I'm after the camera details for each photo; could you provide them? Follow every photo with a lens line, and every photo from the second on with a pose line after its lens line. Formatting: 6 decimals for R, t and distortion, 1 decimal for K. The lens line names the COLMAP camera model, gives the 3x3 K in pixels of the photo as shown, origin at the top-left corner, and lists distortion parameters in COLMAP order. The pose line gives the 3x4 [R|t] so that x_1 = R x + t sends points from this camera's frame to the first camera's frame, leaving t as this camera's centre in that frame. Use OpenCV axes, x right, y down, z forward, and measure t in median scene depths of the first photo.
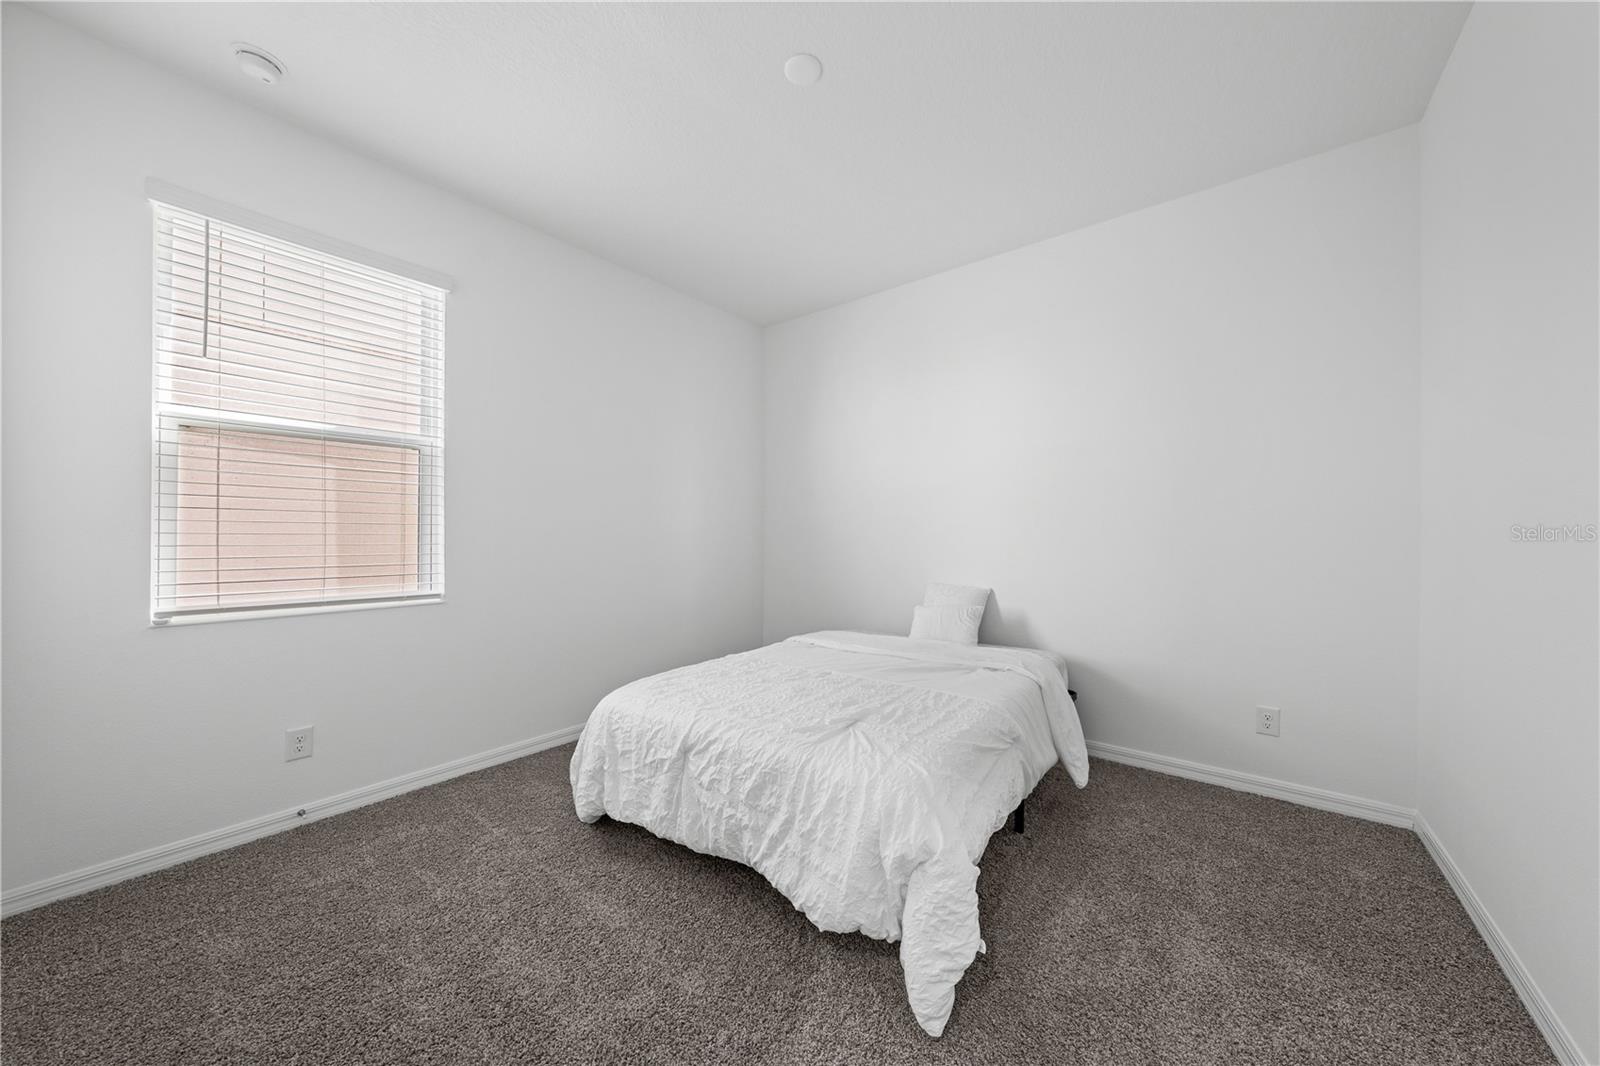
lens RADIAL K [[540.4, 0, 802.7], [0, 540.4, 525.6], [0, 0, 1]] dist [-0.001233, -0.000020]
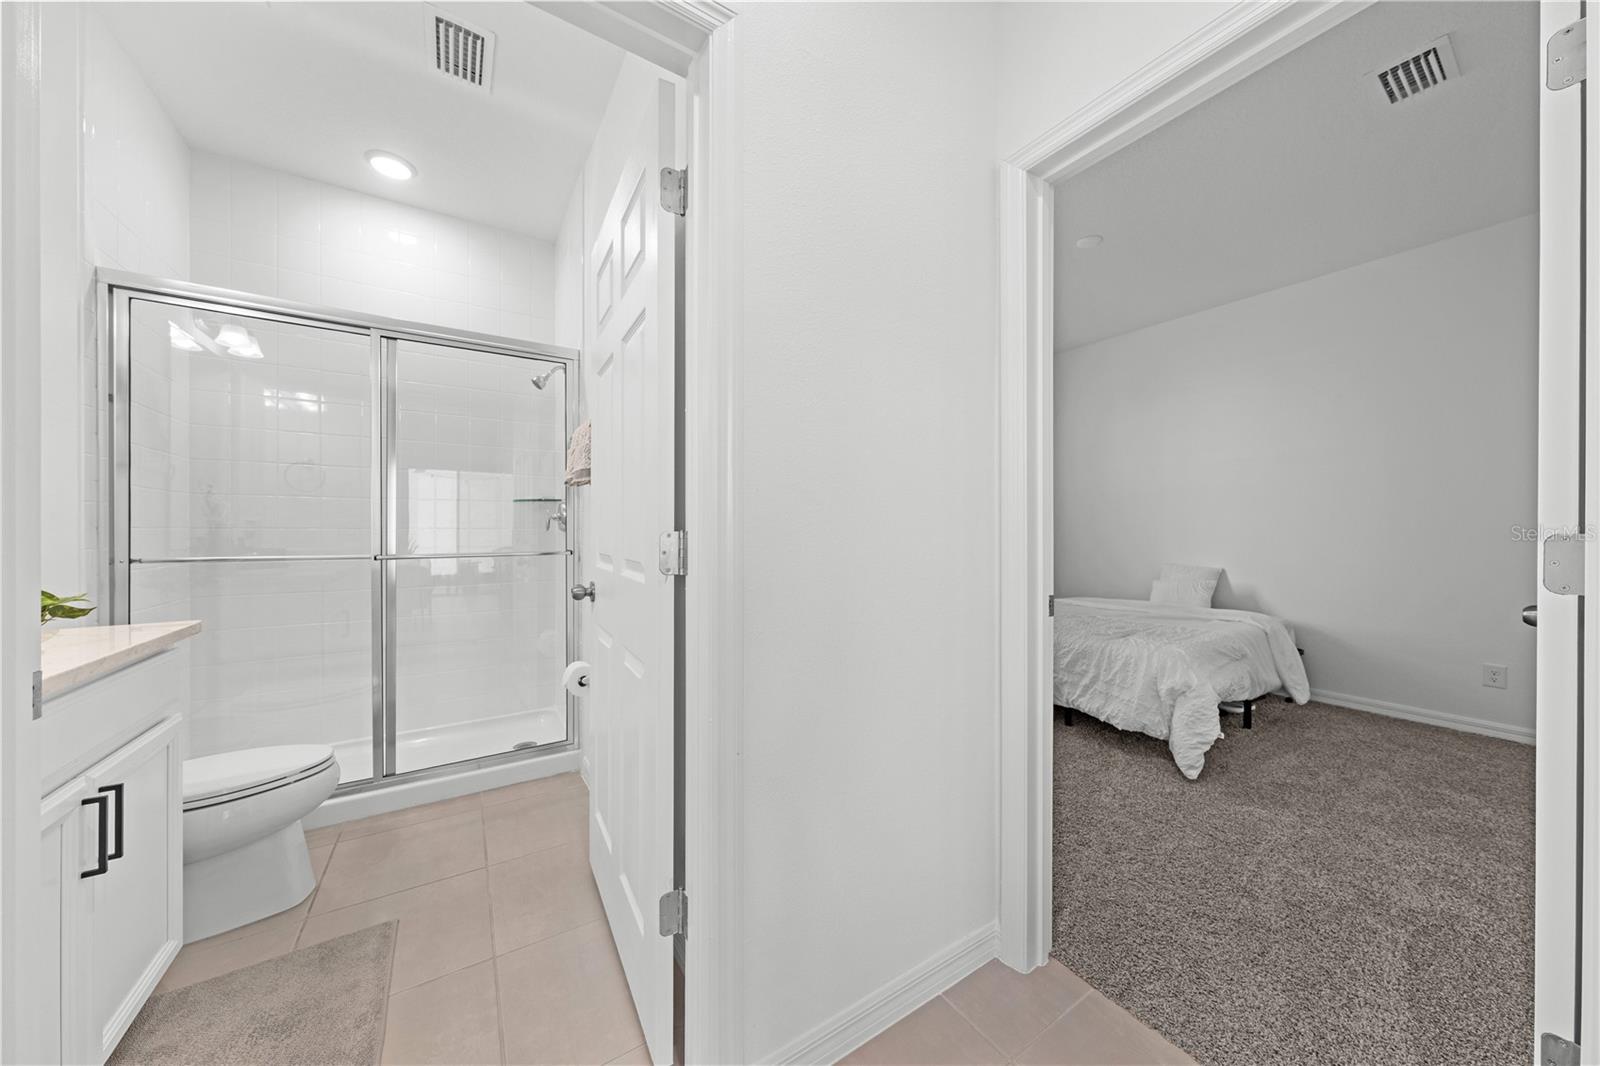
lens RADIAL K [[540.4, 0, 802.7], [0, 540.4, 525.6], [0, 0, 1]] dist [-0.001233, -0.000020]
pose [[0.949917, -0.000762, -0.312501, -0.405866], [0.001995, 0.999991, 0.003627, 0.021287], [0.312496, -0.004069, 0.949910, -1.082064]]
